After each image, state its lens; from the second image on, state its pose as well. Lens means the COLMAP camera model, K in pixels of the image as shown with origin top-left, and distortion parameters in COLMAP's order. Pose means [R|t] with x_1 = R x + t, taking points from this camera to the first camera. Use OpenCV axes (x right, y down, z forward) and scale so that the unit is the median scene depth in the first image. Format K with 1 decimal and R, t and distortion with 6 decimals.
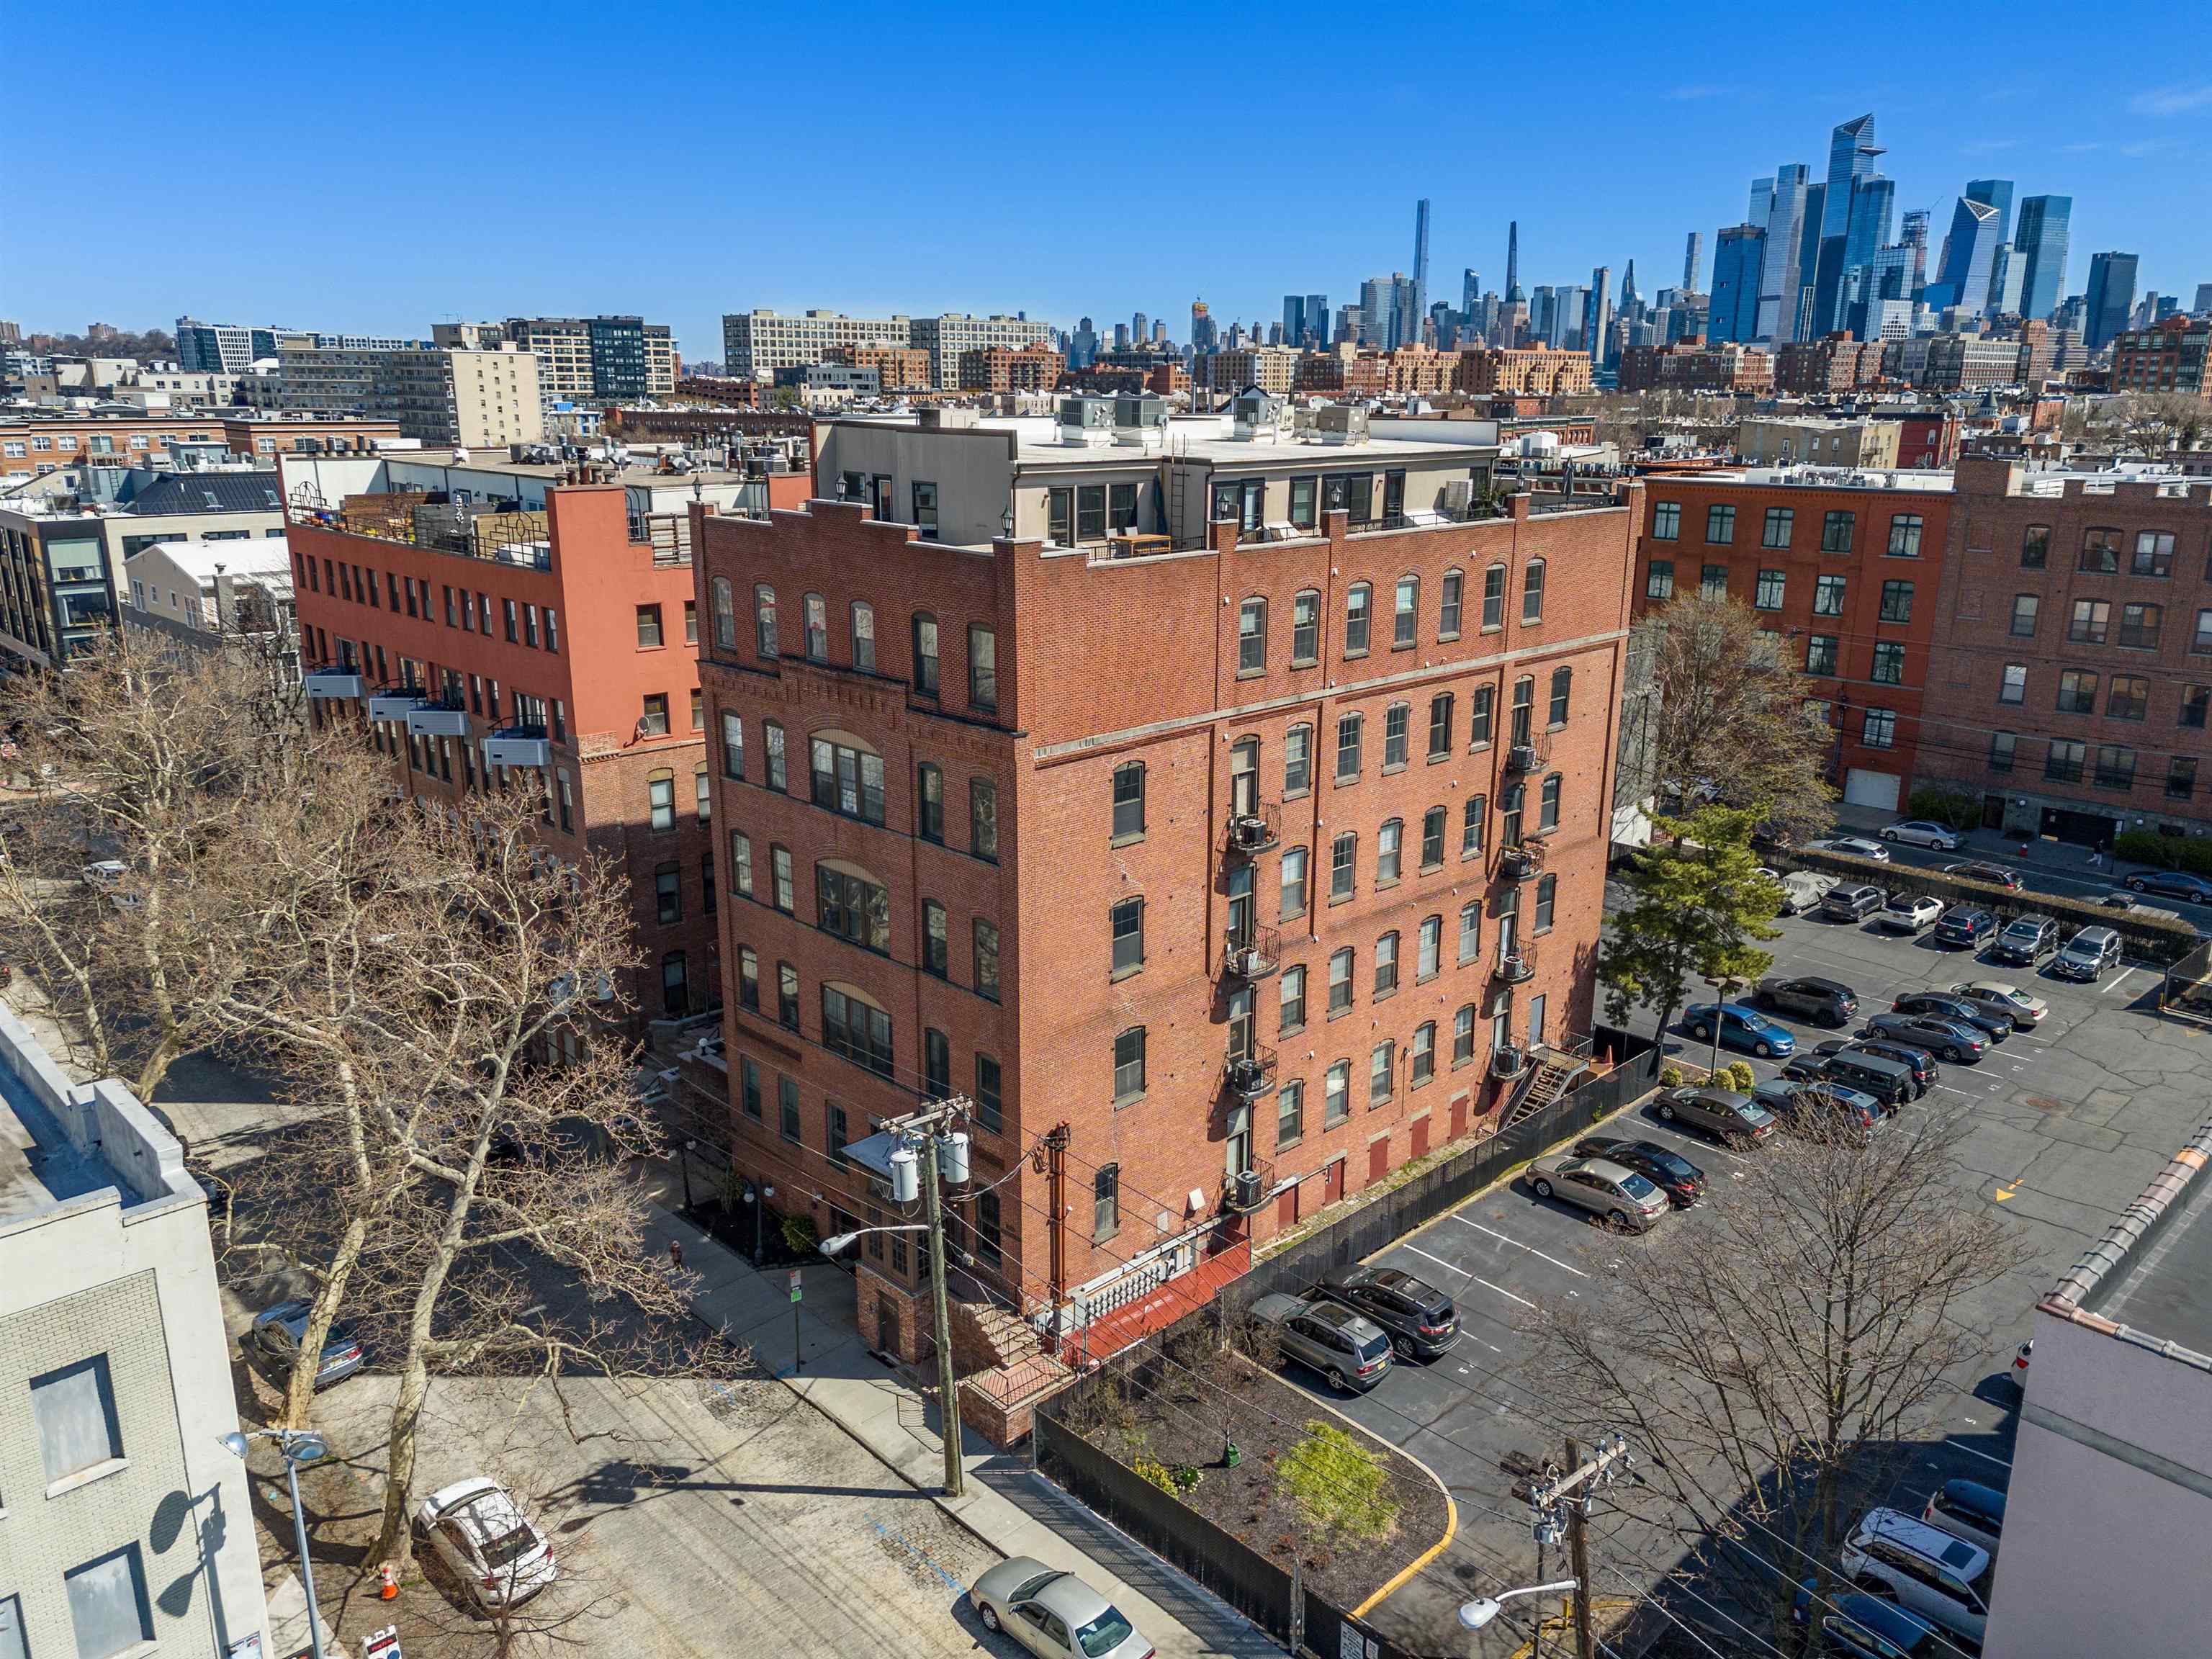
lens RADIAL K [[1630.0, 0, 1109.7], [0, 1630.0, 831.2], [0, 0, 1]] dist [0.067889, -0.057632]
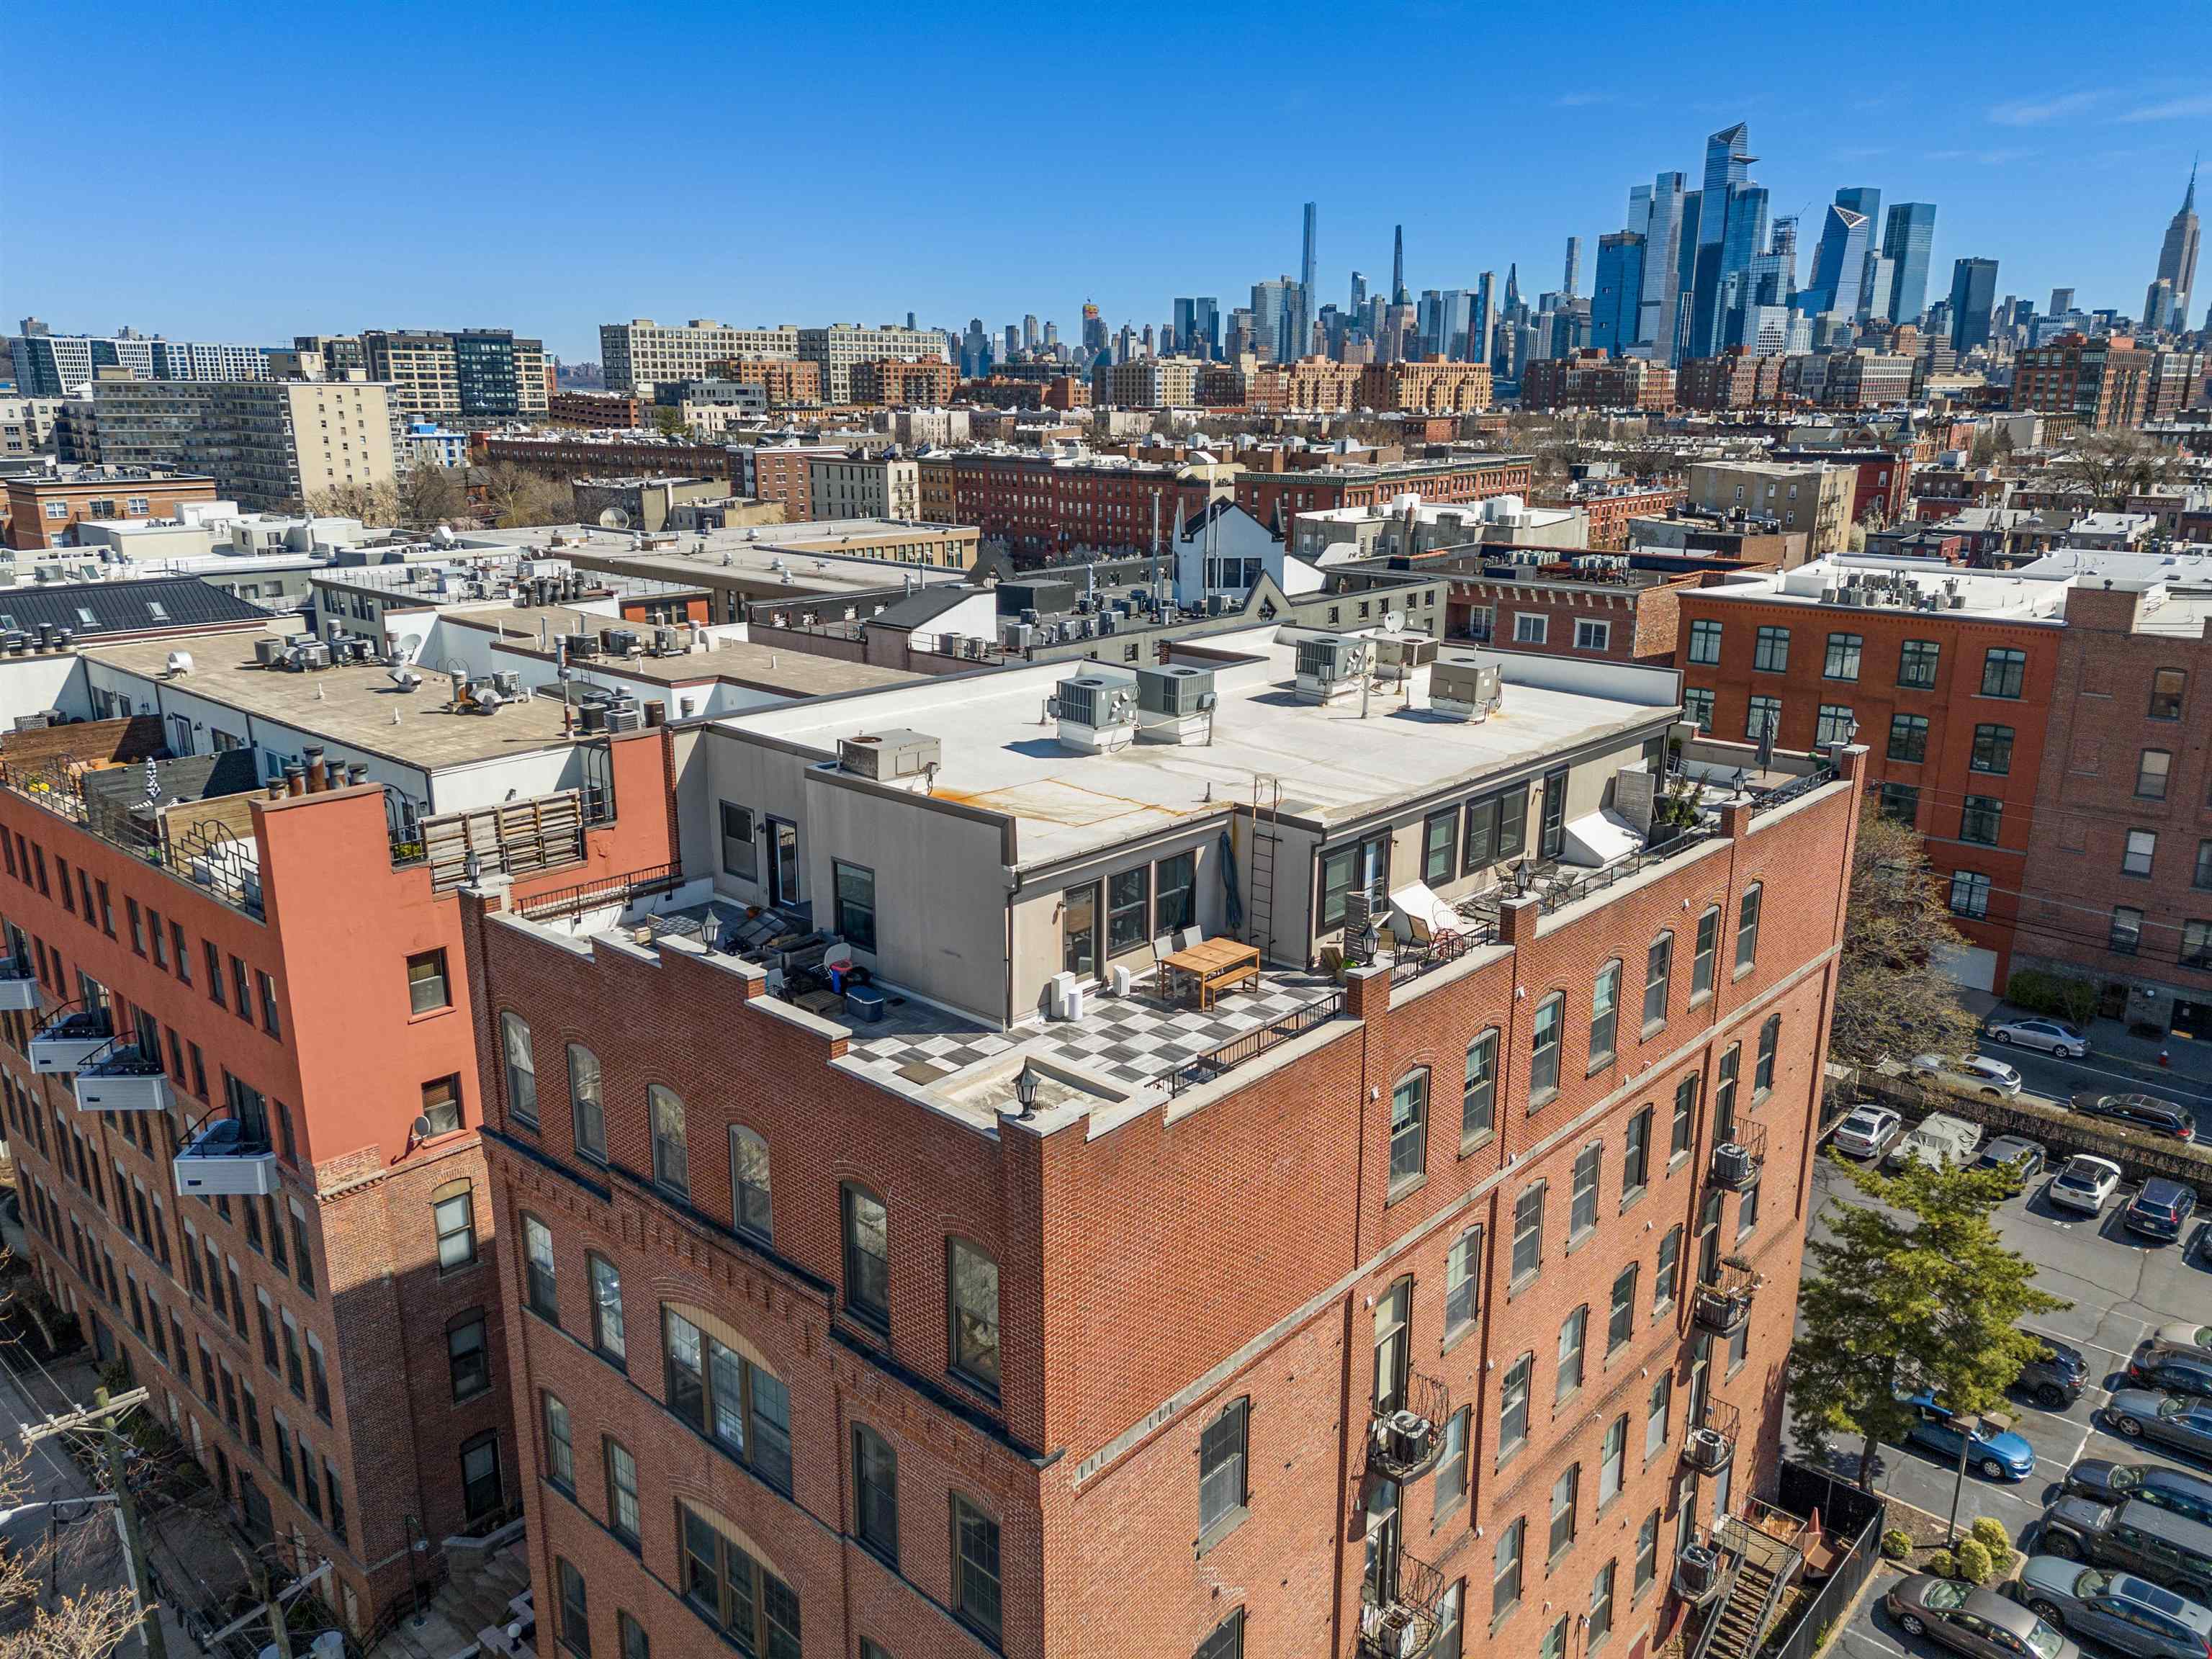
lens RADIAL K [[1630.0, 0, 1110.6], [0, 1630.0, 831.0], [0, 0, 1]] dist [0.067889, -0.057632]
pose [[0.997898, -0.018726, 0.062046, -0.043888], [0.018737, 0.999824, 0.000393, -0.178697], [-0.062042, 0.000770, 0.998073, 0.310846]]
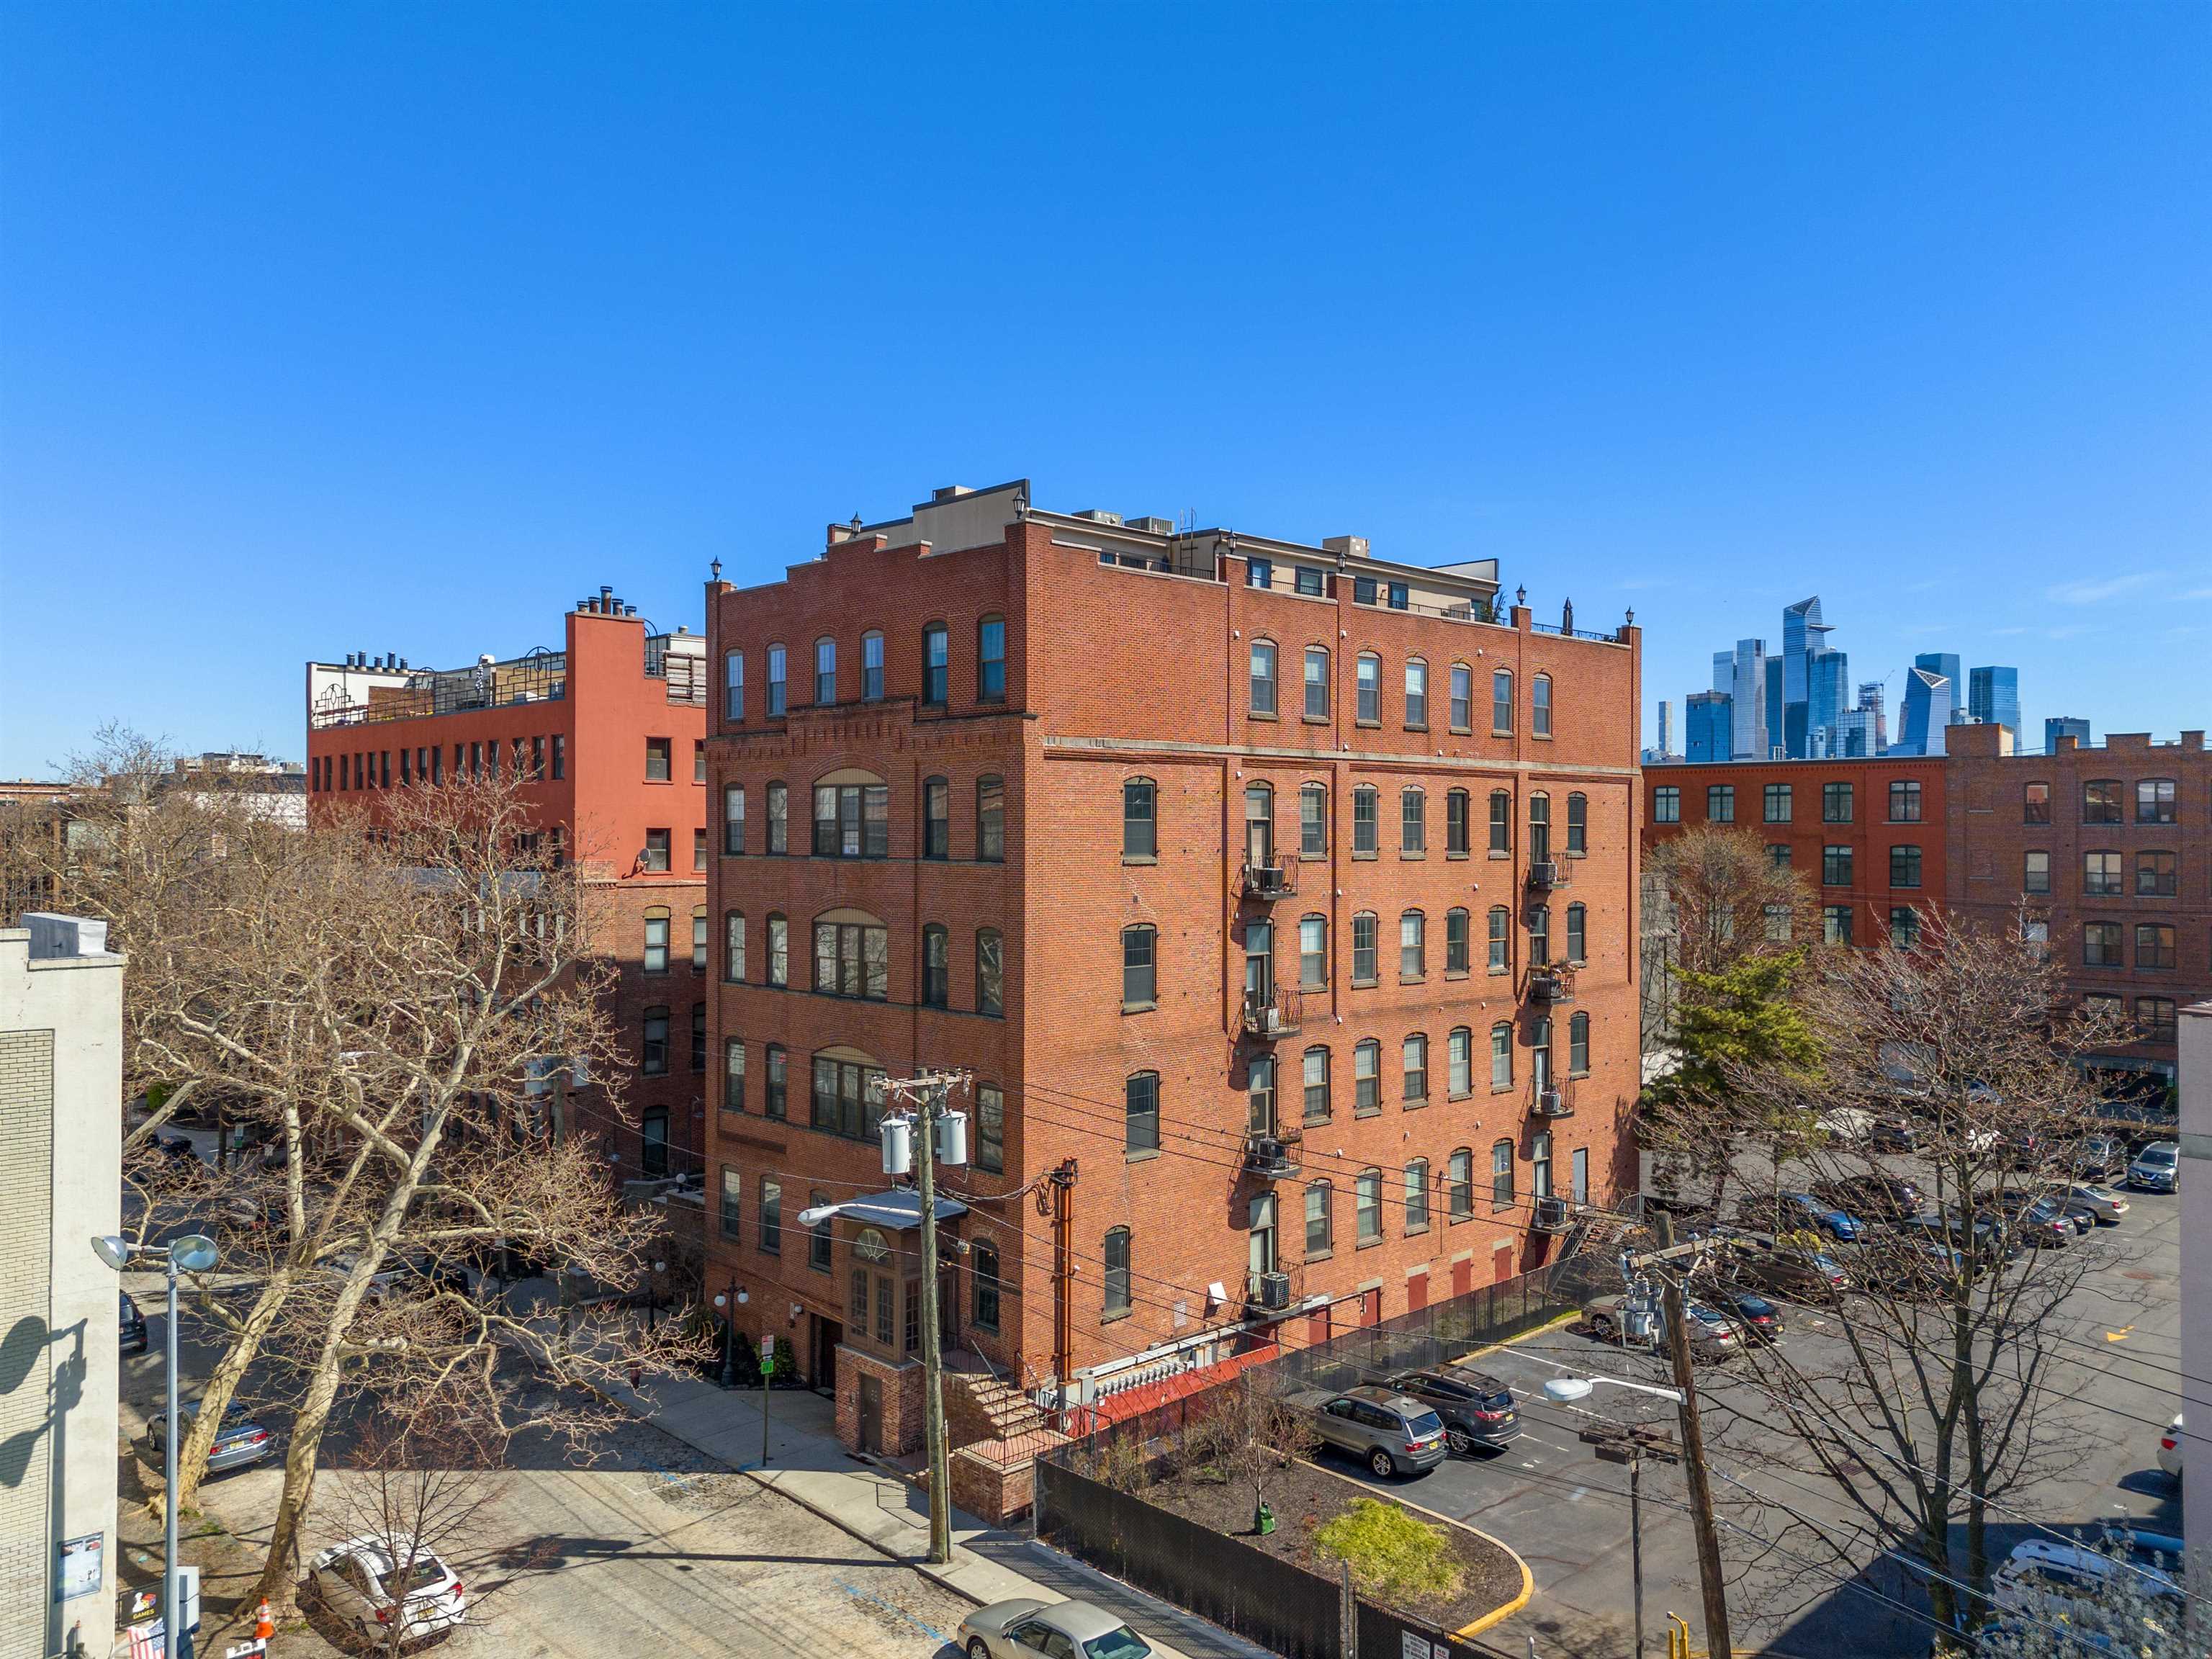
lens RADIAL K [[1630.0, 0, 1109.6], [0, 1630.0, 823.3], [0, 0, 1]] dist [0.067889, -0.057632]
pose [[0.999993, -0.001254, -0.003605, -0.002173], [0.000223, 0.962013, -0.273005, 0.181969], [0.003810, 0.273002, 0.962006, 0.051502]]
